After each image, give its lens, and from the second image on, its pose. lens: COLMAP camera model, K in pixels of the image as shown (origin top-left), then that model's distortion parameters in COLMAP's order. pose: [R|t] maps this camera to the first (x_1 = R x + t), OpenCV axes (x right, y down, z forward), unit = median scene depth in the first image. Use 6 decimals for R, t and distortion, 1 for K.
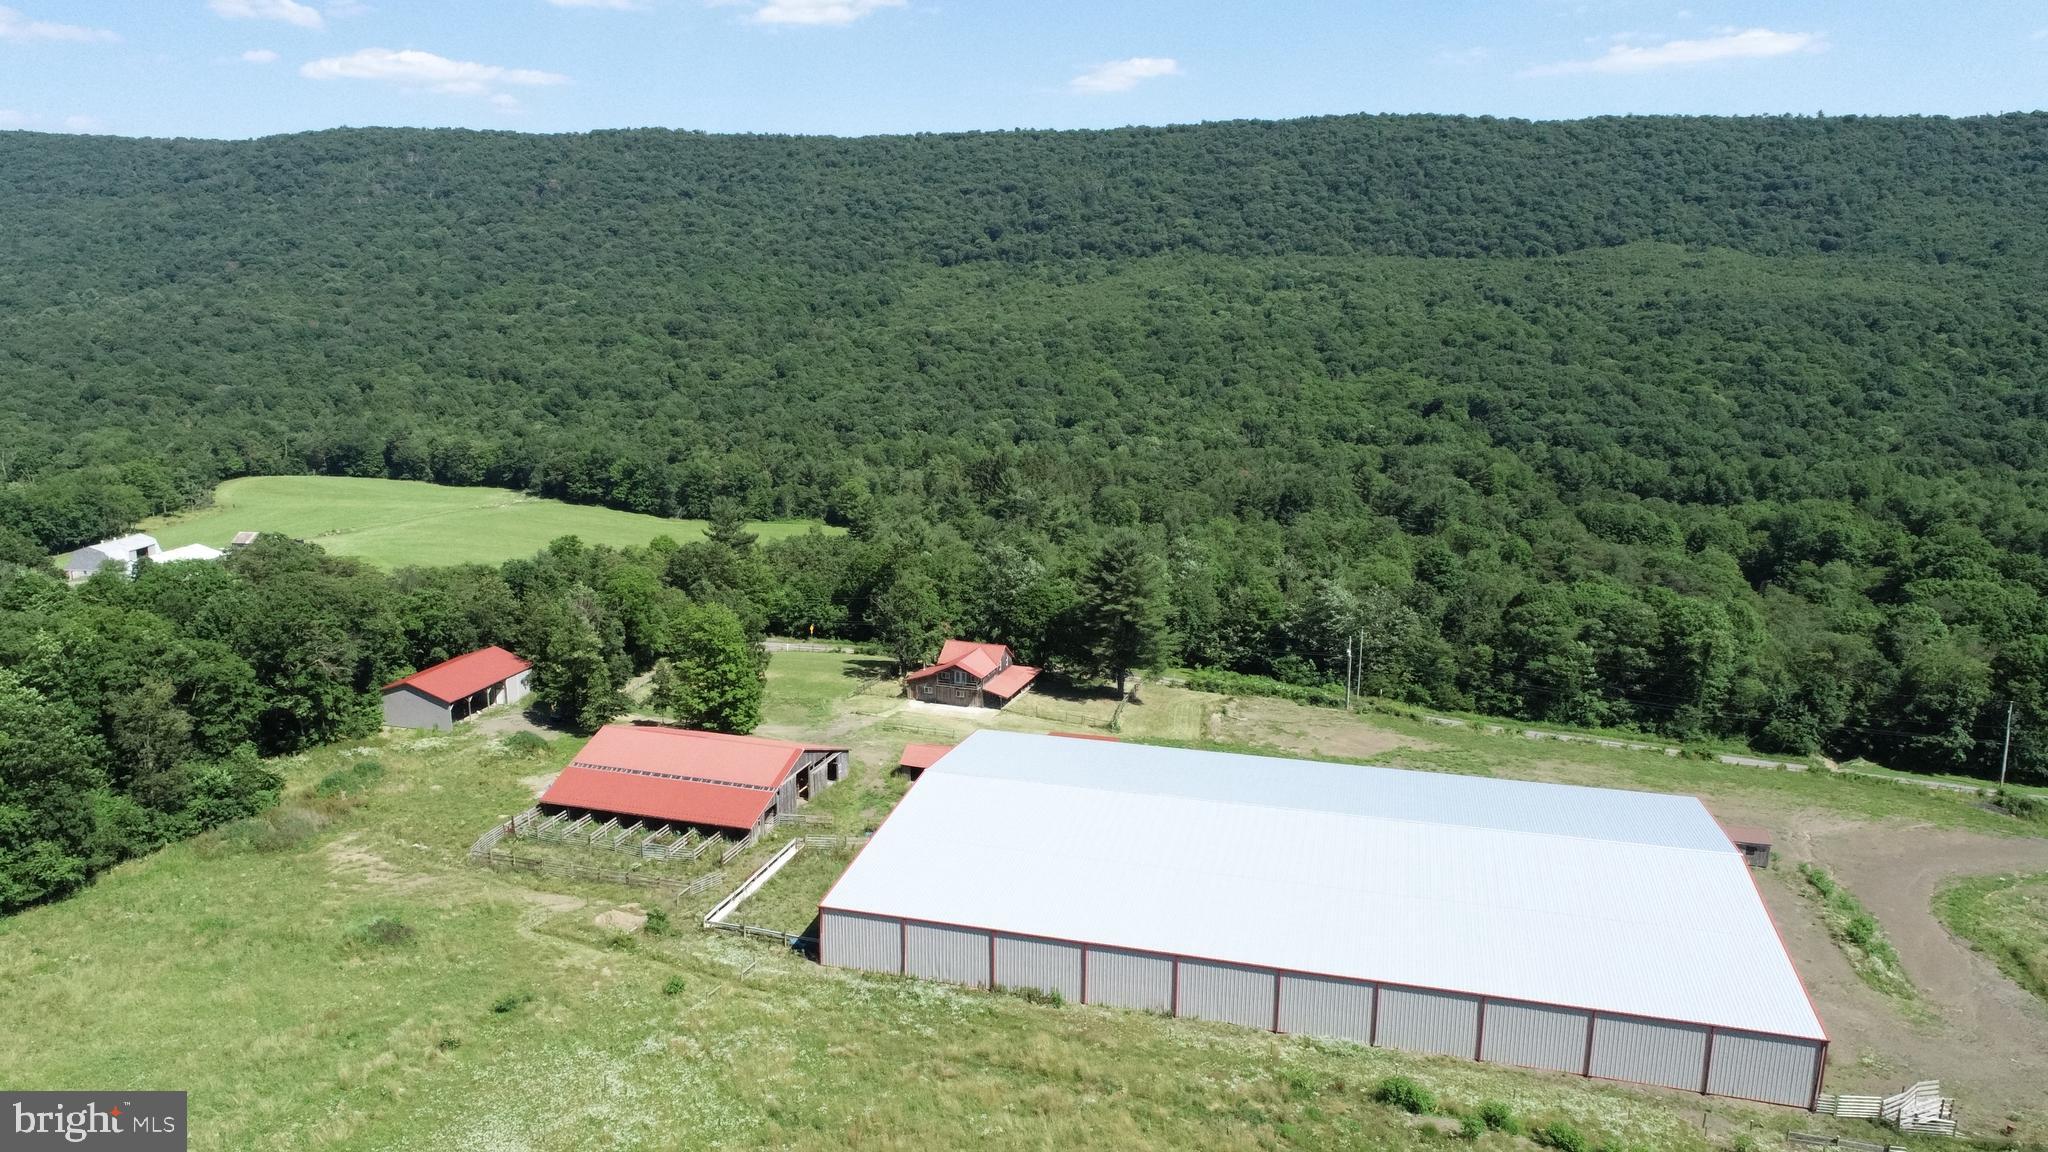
lens RADIAL K [[1376.2, 0, 1028.3], [0, 1376.2, 579.7], [0, 0, 1]] dist [-0.018546, 0.008492]
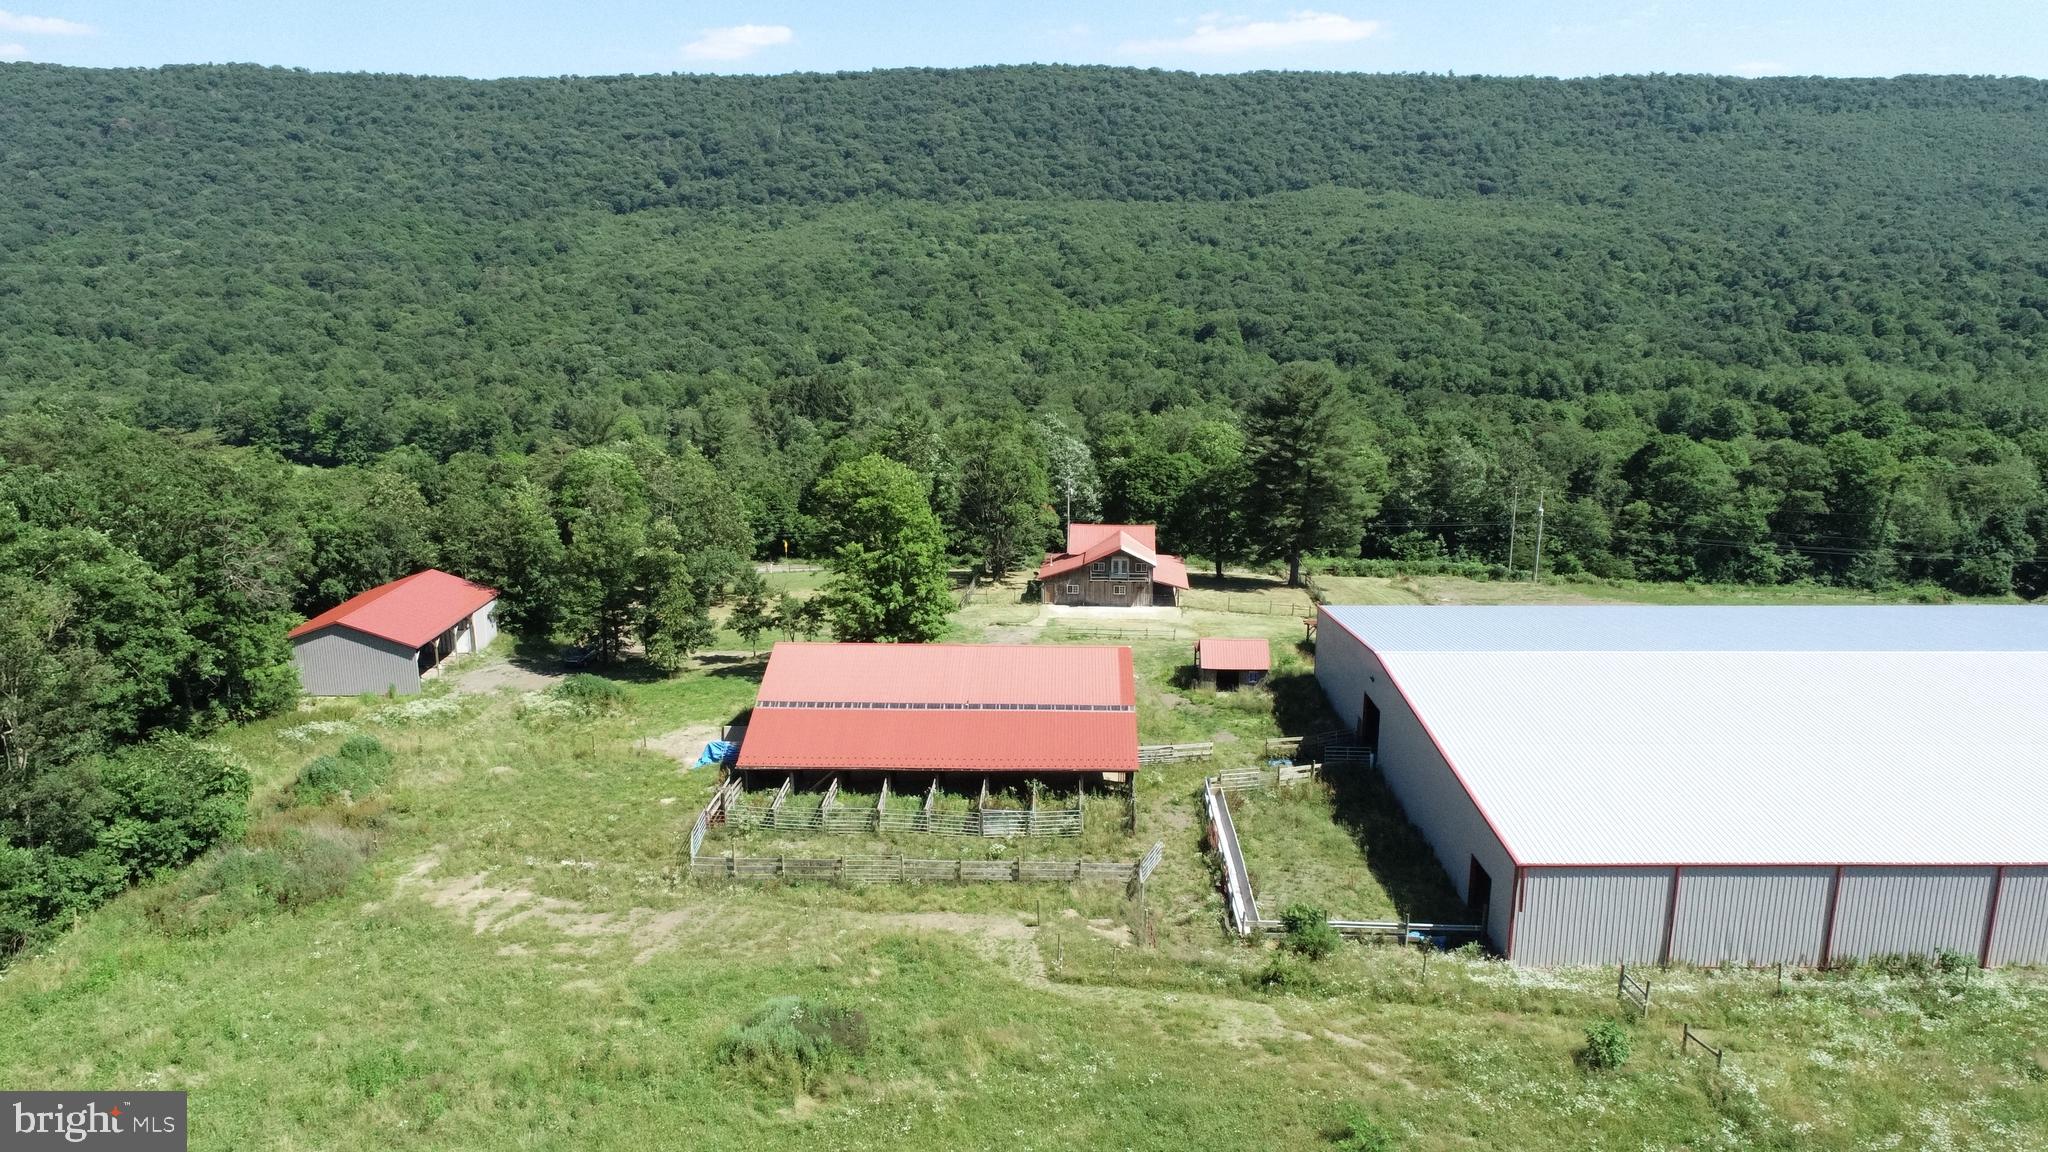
lens RADIAL K [[1374.8, 0, 1028.6], [0, 1374.8, 578.1], [0, 0, 1]] dist [-0.018124, 0.007645]
pose [[0.965628, -0.067079, 0.251122, -0.044127], [0.062816, 0.997713, 0.024961, 0.008640], [-0.252222, -0.008329, 0.967634, 0.046925]]
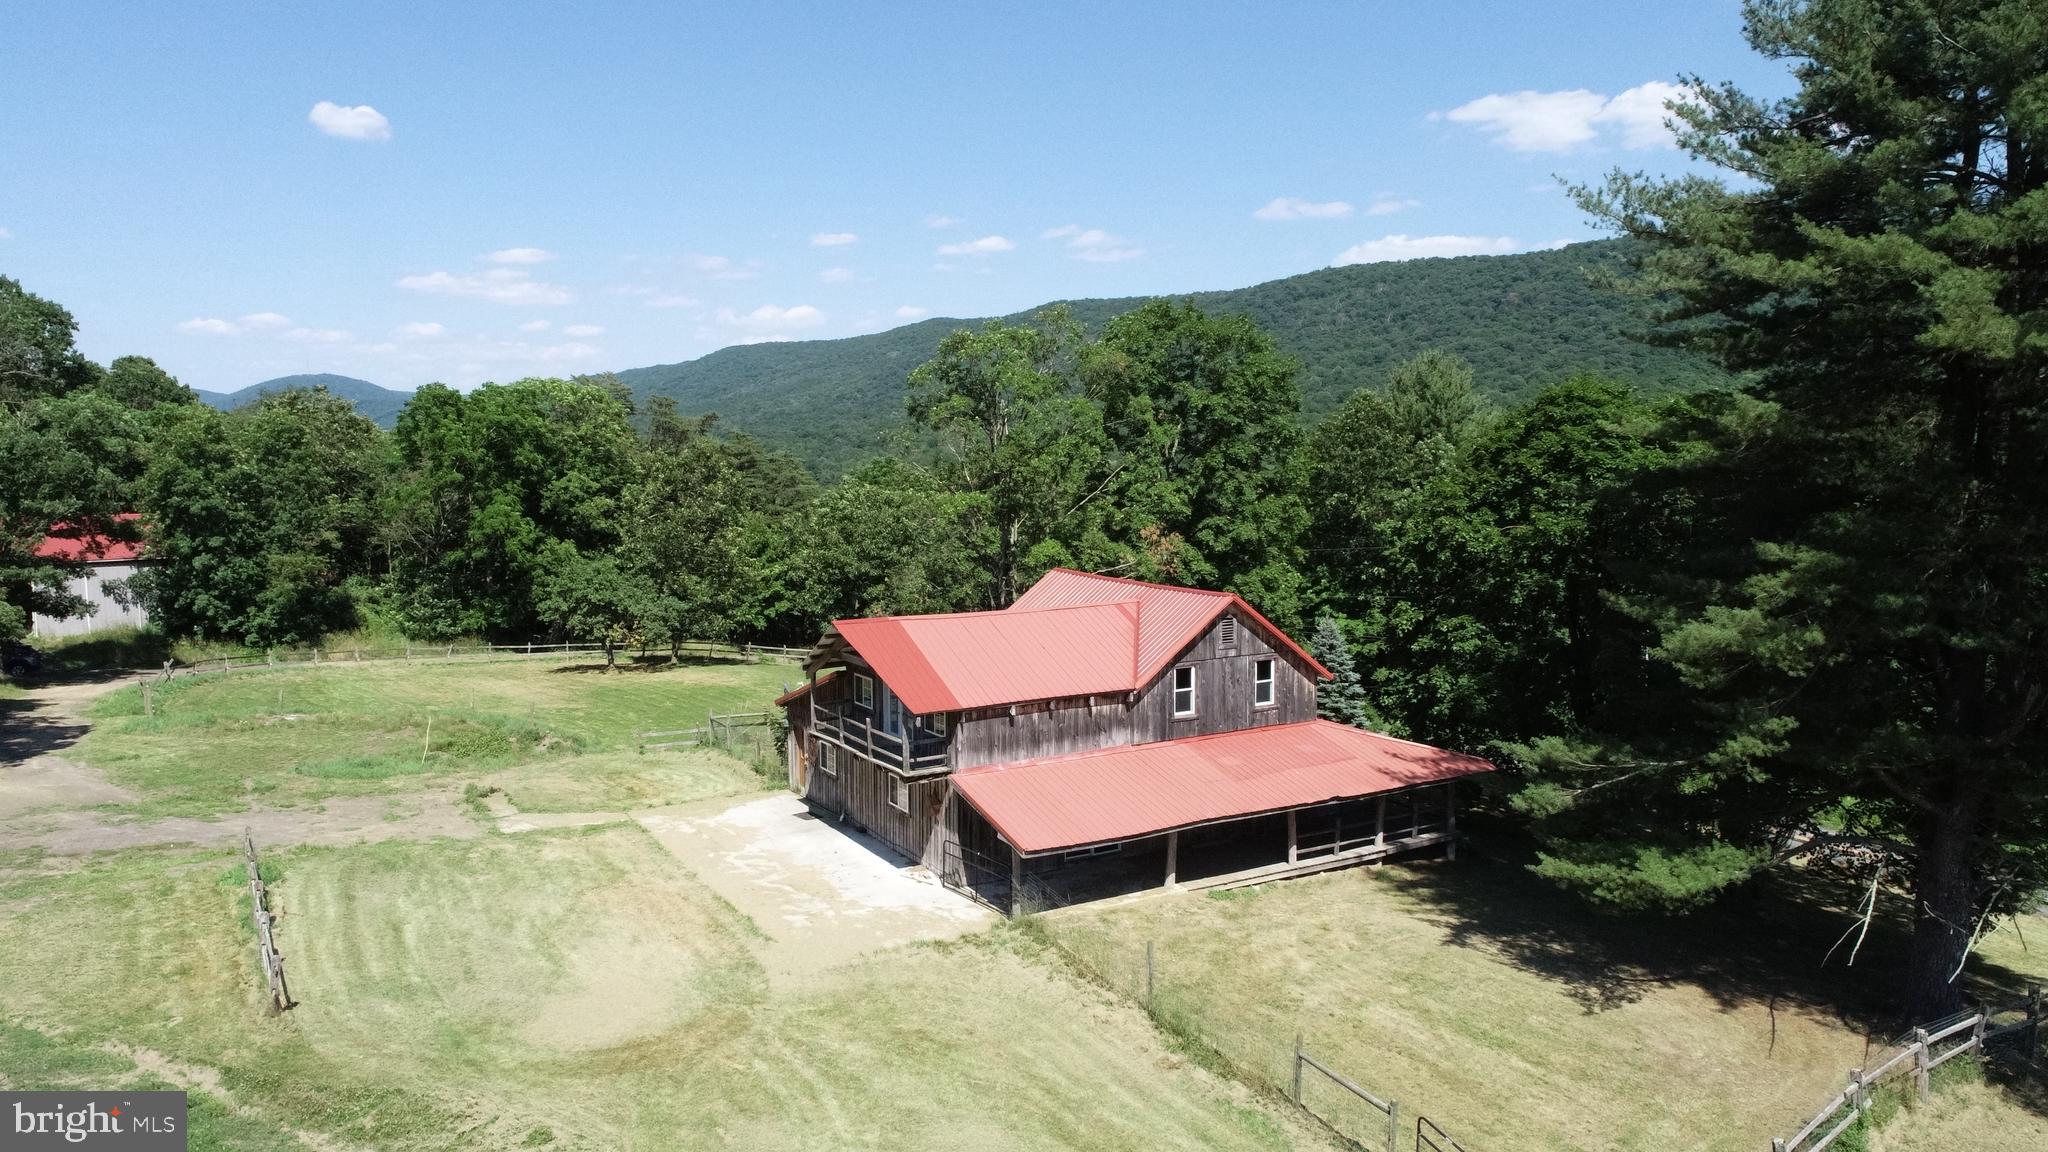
lens RADIAL K [[1384.8, 0, 1026.4], [0, 1384.8, 567.5], [0, 0, 1]] dist [-0.009559, -0.007473]
pose [[0.765347, 0.047191, -0.641886, 0.013652], [-0.127720, 0.988611, -0.079603, 0.010163], [0.630818, 0.142905, 0.762657, 0.134684]]
